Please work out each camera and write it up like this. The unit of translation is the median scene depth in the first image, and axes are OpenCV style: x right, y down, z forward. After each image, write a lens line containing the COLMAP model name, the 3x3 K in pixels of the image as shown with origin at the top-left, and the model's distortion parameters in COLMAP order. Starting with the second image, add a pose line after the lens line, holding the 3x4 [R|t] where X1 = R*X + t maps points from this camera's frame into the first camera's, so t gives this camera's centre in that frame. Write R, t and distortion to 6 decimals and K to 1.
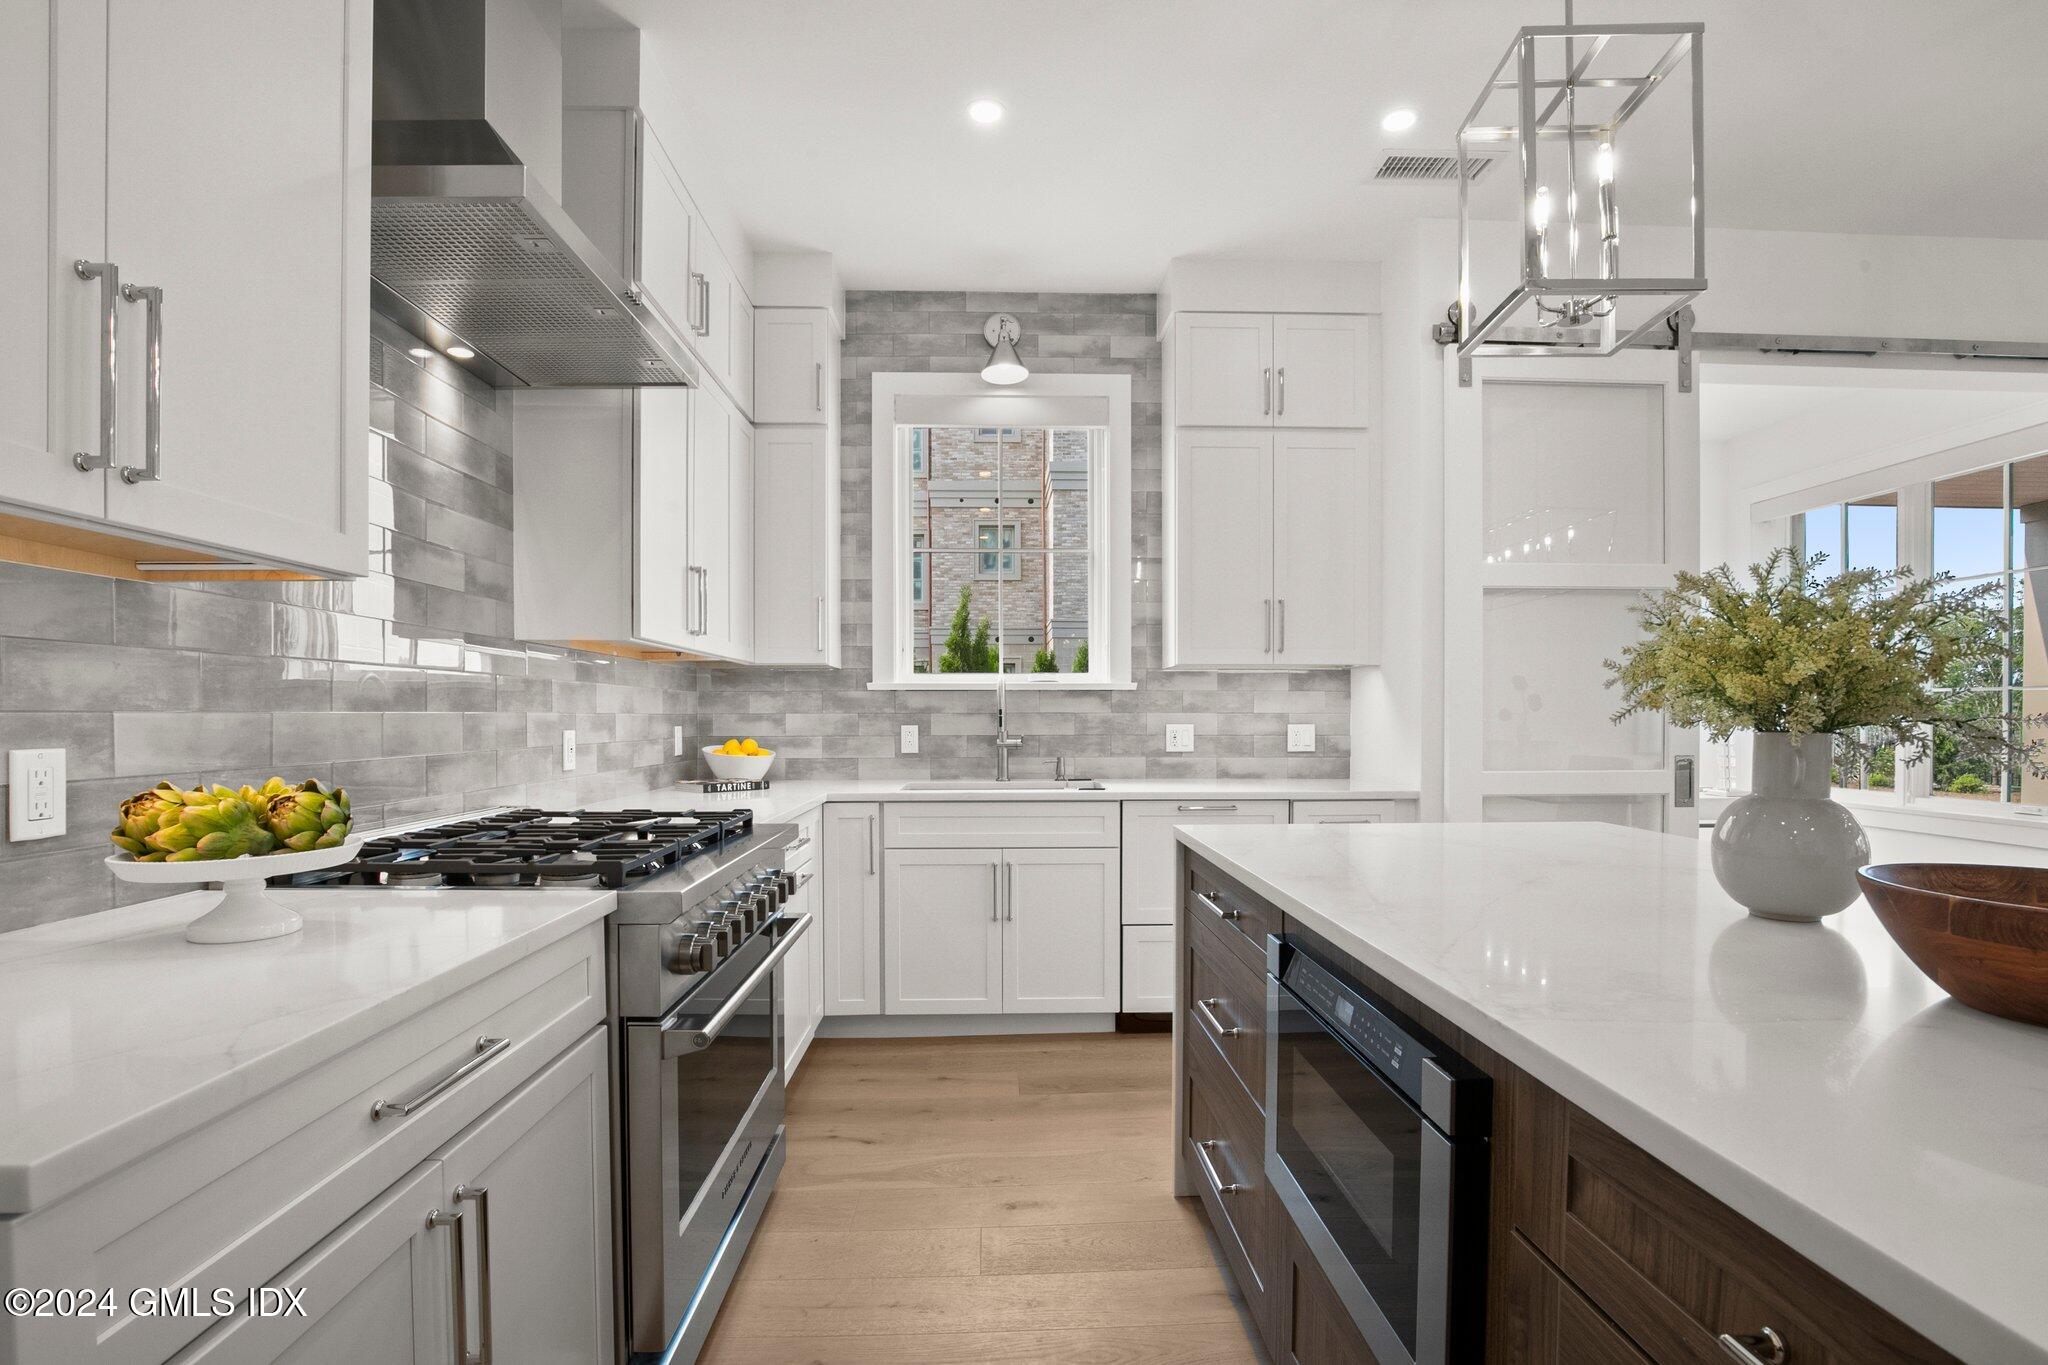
lens RADIAL K [[959.4, 0, 1026.5], [0, 959.4, 725.6], [0, 0, 1]] dist [-0.039757, 0.009016]
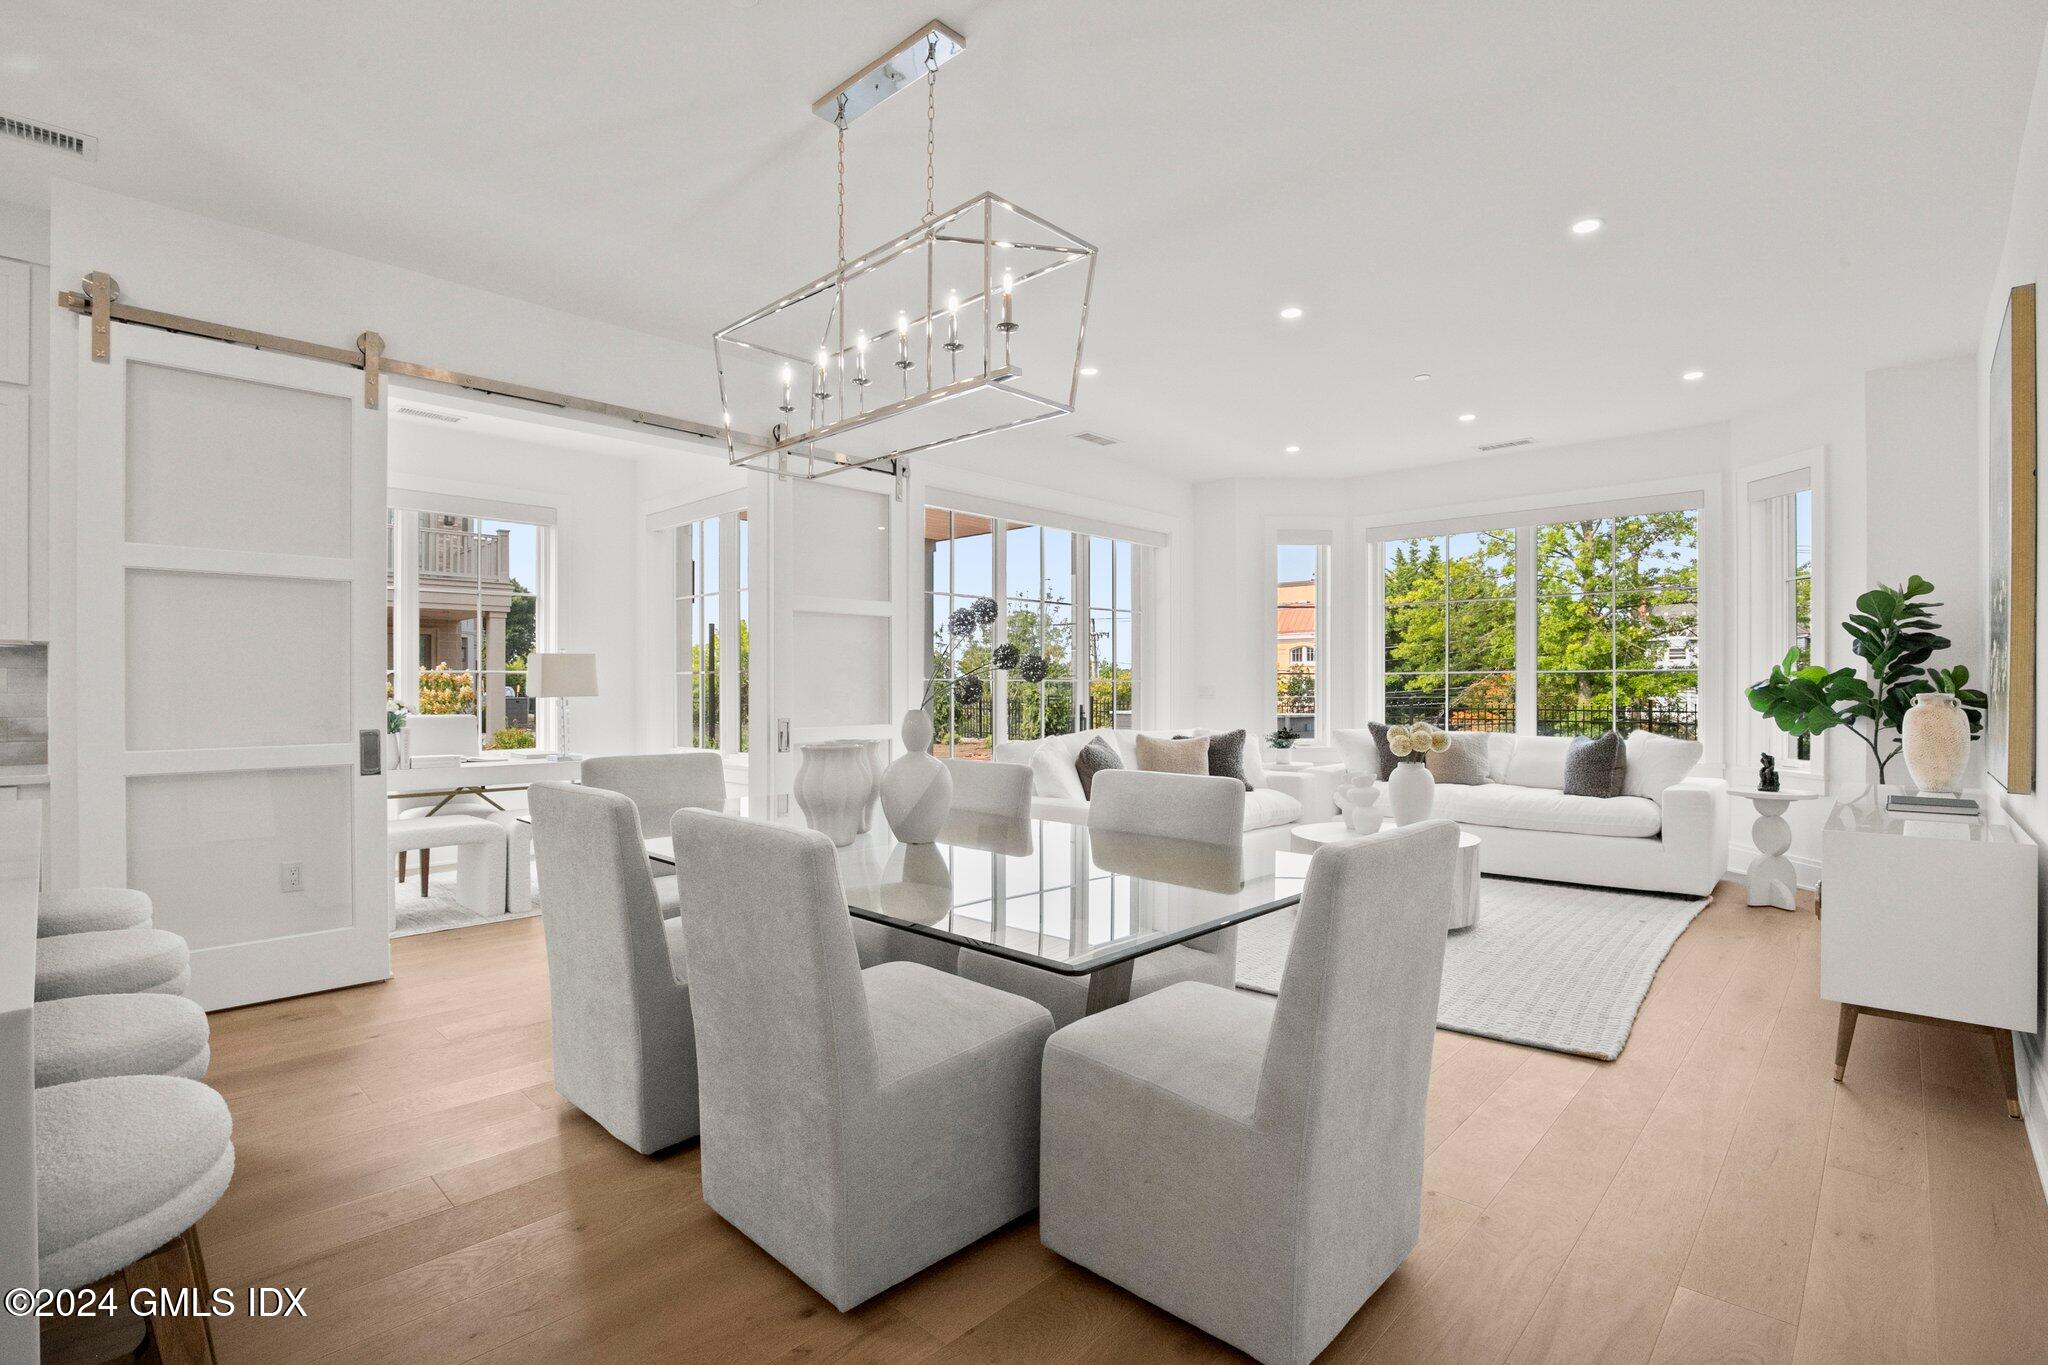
lens RADIAL K [[948.6, 0, 1021.6], [0, 948.6, 690.6], [0, 0, 1]] dist [-0.040149, 0.007938]
pose [[0.712988, -0.003178, 0.701169, 0.395849], [0.008516, 0.999955, -0.004127, -0.003017], [-0.701124, 0.008914, 0.712983, -0.289300]]
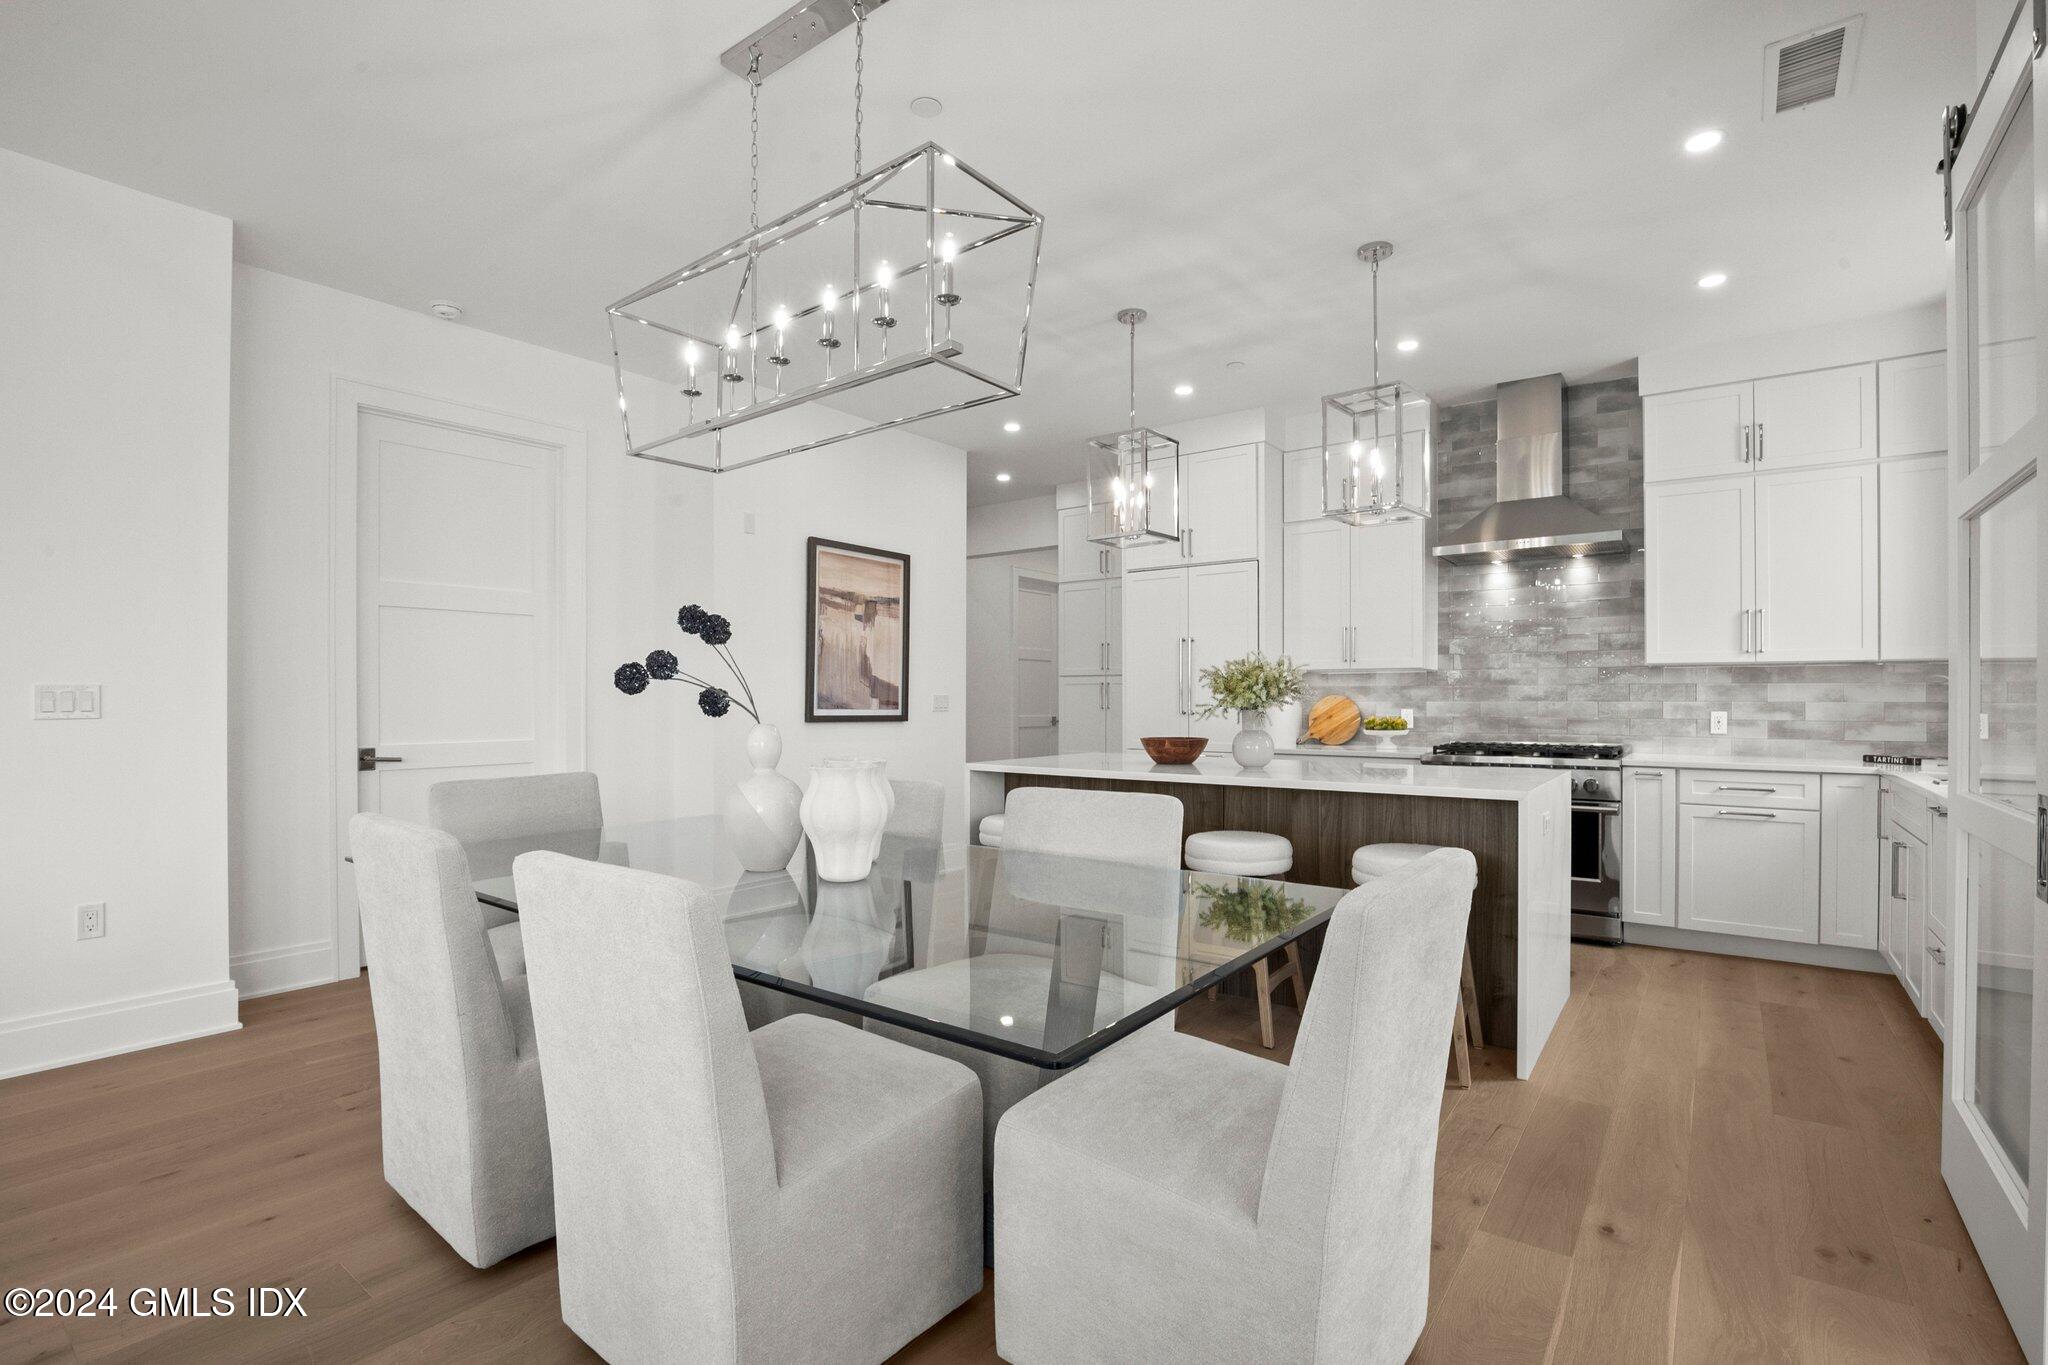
lens RADIAL K [[949.4, 0, 1021.4], [0, 949.4, 698.3], [0, 0, 1]] dist [-0.042224, 0.009132]
pose [[-0.629021, 0.000077, -0.777388, 1.187215], [-0.009321, 0.999927, 0.007641, -0.014554], [0.777332, 0.012052, -0.628975, 0.754220]]
